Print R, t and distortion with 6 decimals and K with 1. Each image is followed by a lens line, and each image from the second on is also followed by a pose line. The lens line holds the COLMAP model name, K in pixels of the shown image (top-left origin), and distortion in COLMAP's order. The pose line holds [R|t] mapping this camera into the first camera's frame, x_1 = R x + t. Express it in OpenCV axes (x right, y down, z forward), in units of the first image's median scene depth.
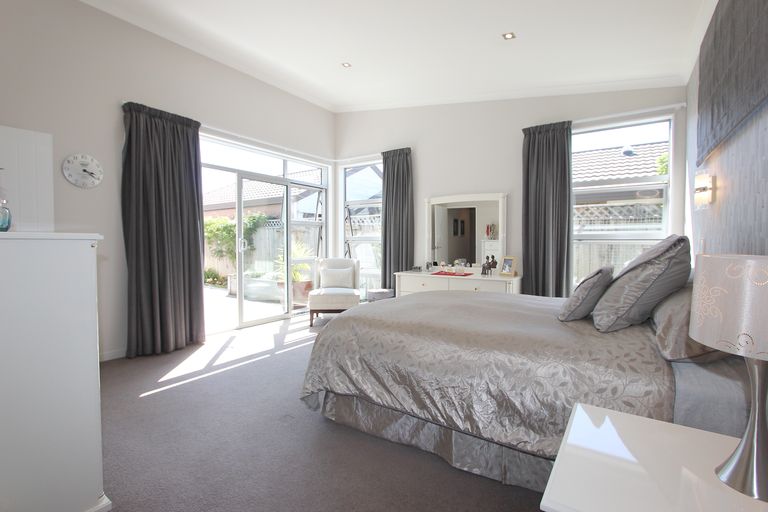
lens RADIAL K [[353.7, 0, 384.0], [0, 353.7, 256.0], [0, 0, 1]] dist [-0.023311, 0.004647]
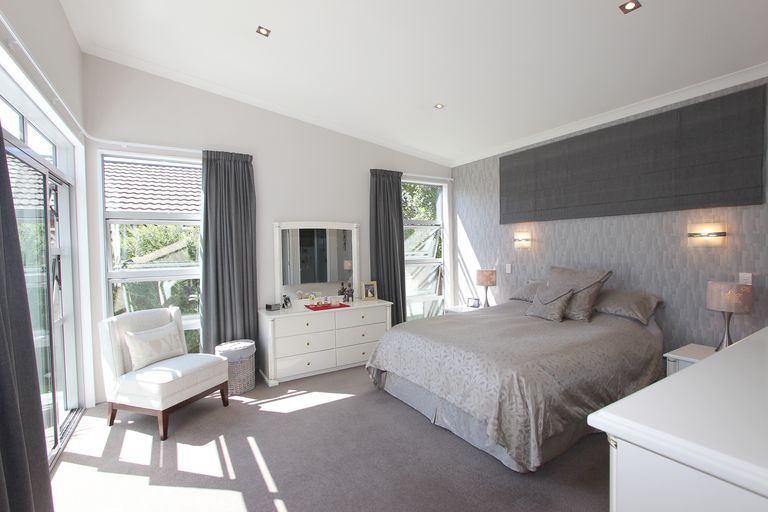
lens RADIAL K [[353.7, 0, 384.0], [0, 353.7, 256.0], [0, 0, 1]] dist [-0.023311, 0.004647]
pose [[0.410336, -0.033778, 0.911309, -0.613128], [0.054793, 0.998422, 0.012335, -0.088237], [-0.910287, 0.044871, 0.411539, 0.483329]]
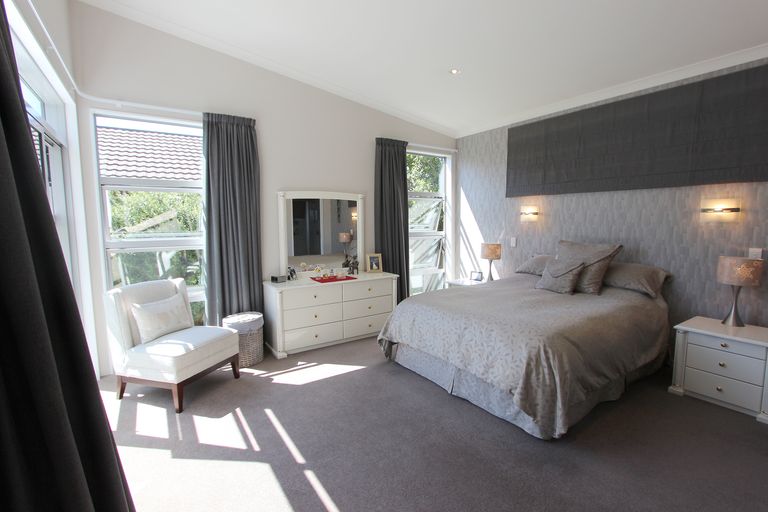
lens RADIAL K [[353.7, 0, 384.0], [0, 353.7, 256.0], [0, 0, 1]] dist [-0.023311, 0.004647]
pose [[0.370117, -0.097813, 0.923822, -0.623037], [0.042738, 0.995181, 0.088246, -0.085914], [-0.928002, 0.006821, 0.372514, 0.547952]]
